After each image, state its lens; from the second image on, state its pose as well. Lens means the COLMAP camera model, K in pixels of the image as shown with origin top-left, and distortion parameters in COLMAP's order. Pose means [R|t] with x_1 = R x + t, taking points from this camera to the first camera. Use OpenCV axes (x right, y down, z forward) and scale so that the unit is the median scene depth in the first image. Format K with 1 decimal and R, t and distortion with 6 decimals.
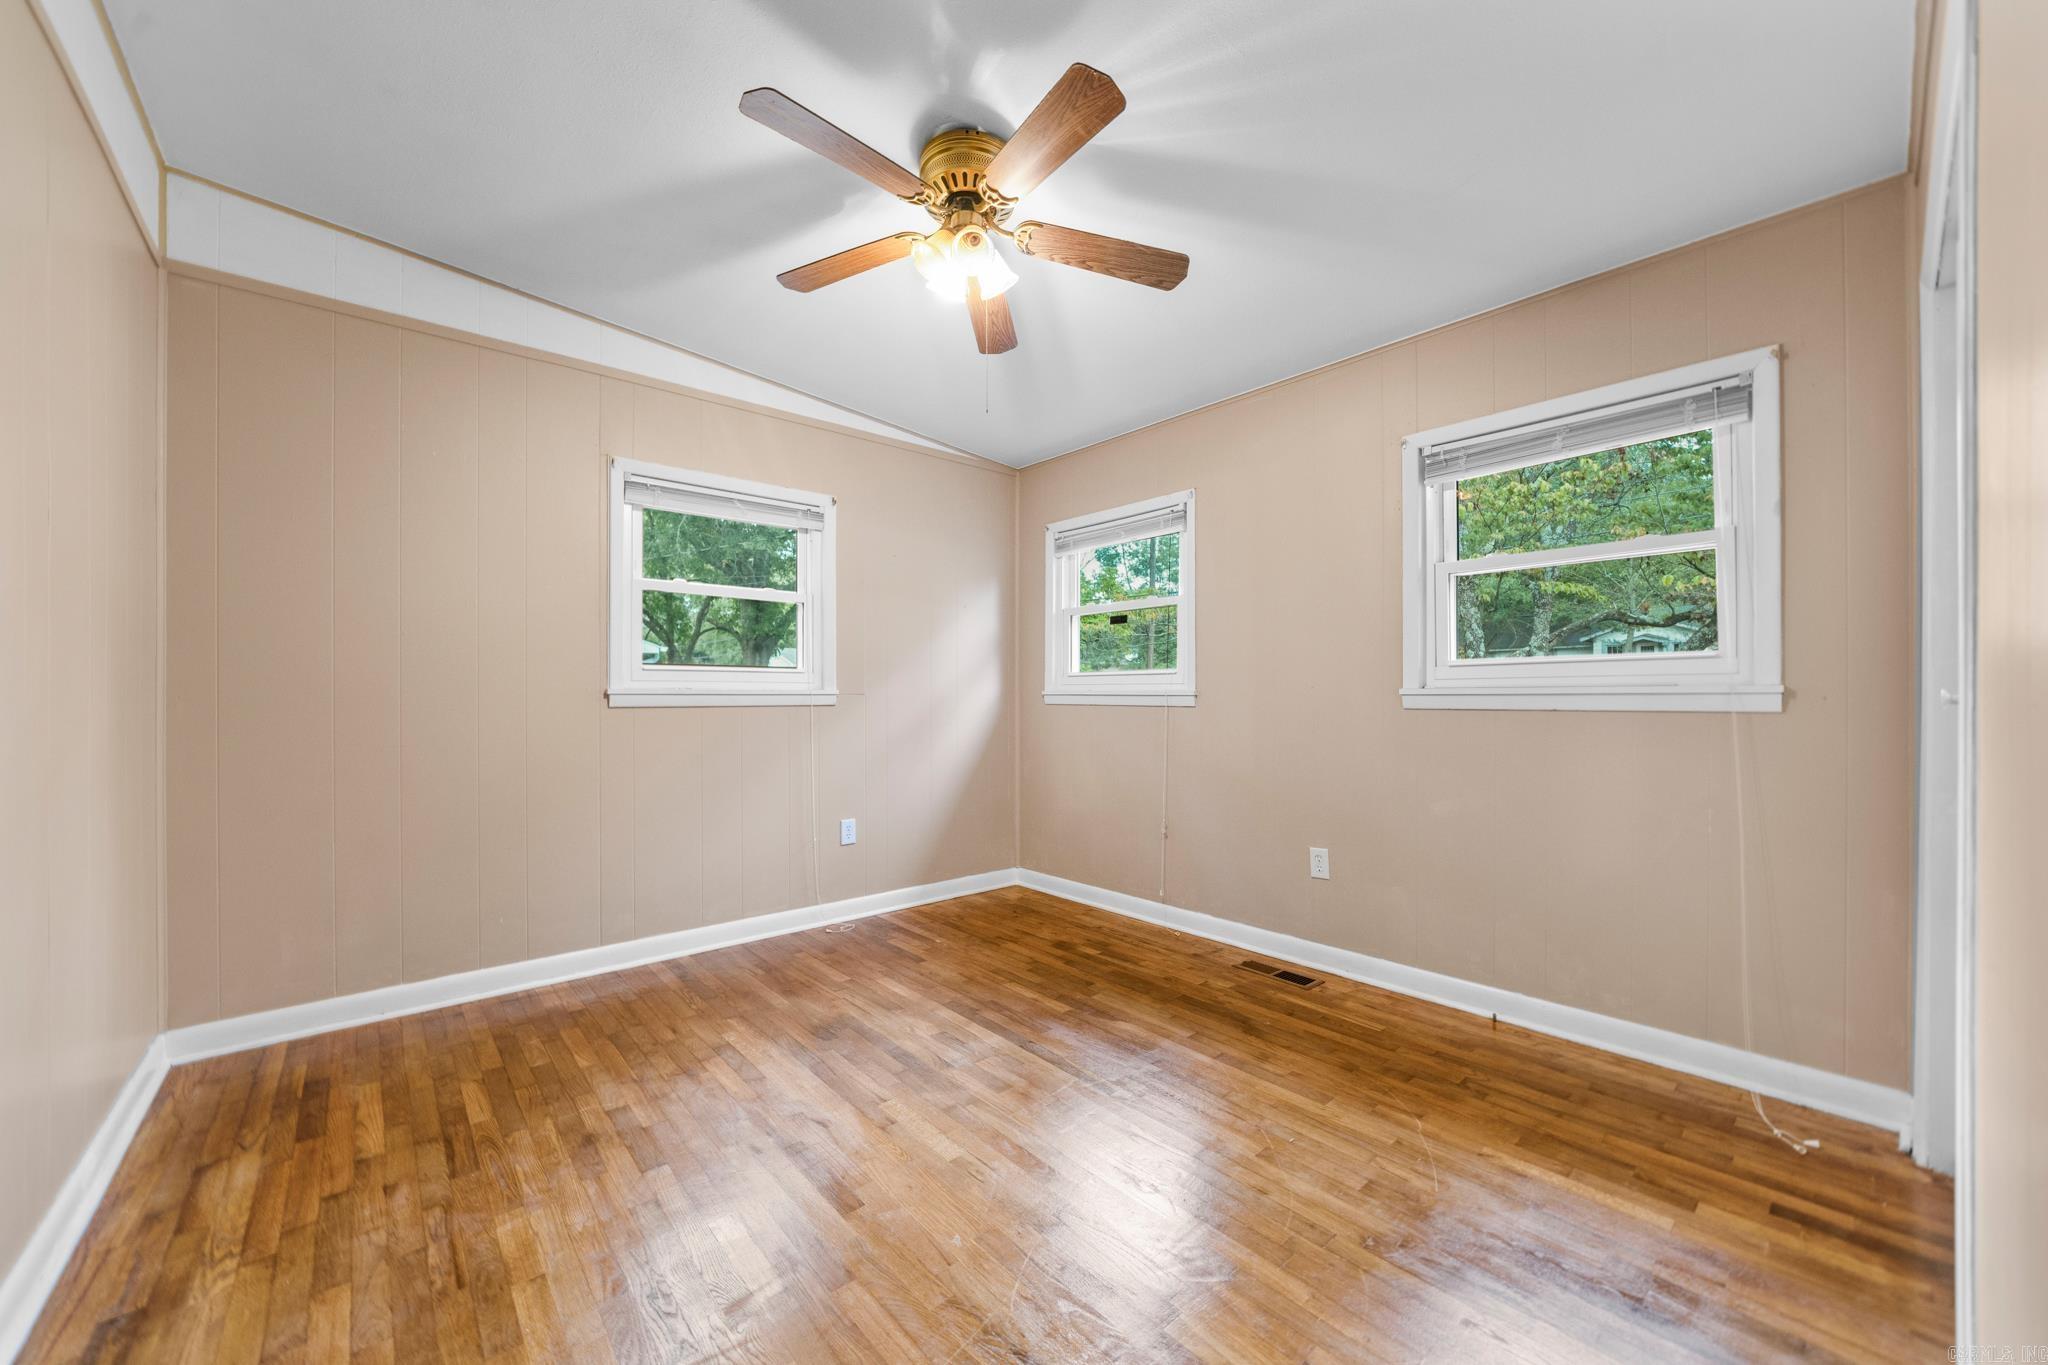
lens RADIAL K [[758.7, 0, 1021.7], [0, 758.7, 688.5], [0, 0, 1]] dist [-0.012858, -0.000547]
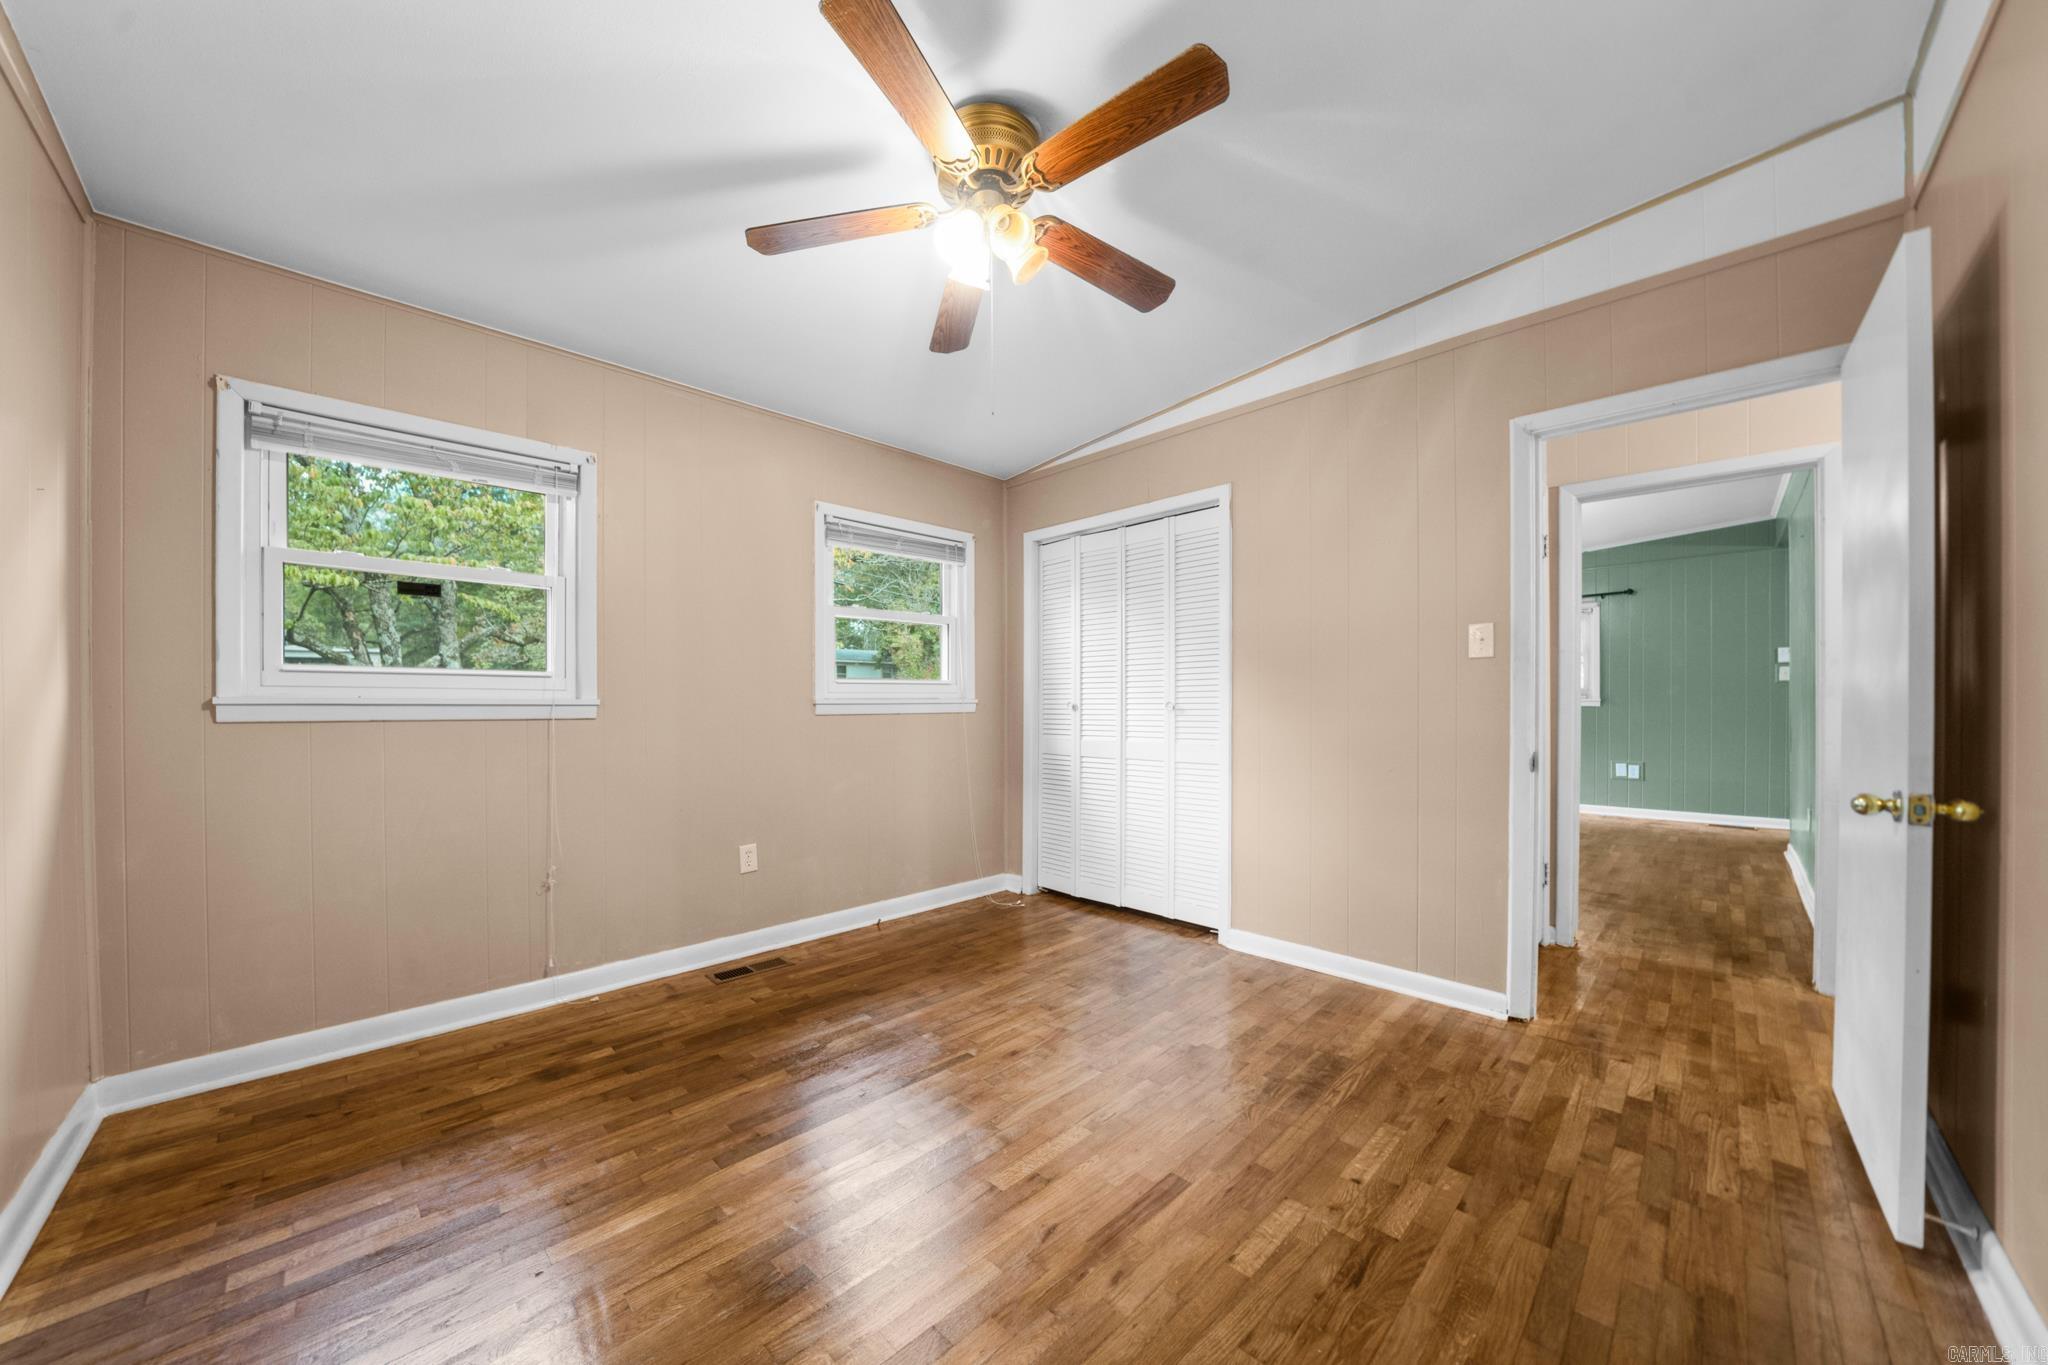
lens RADIAL K [[727.4, 0, 974.5], [0, 727.4, 706.1], [0, 0, 1]] dist [-0.021582, 0.000349]
pose [[-0.036692, -0.003301, 0.999321, -0.733636], [-0.006230, 0.999976, 0.003074, 0.006284], [-0.999307, -0.006113, -0.036711, 0.789026]]
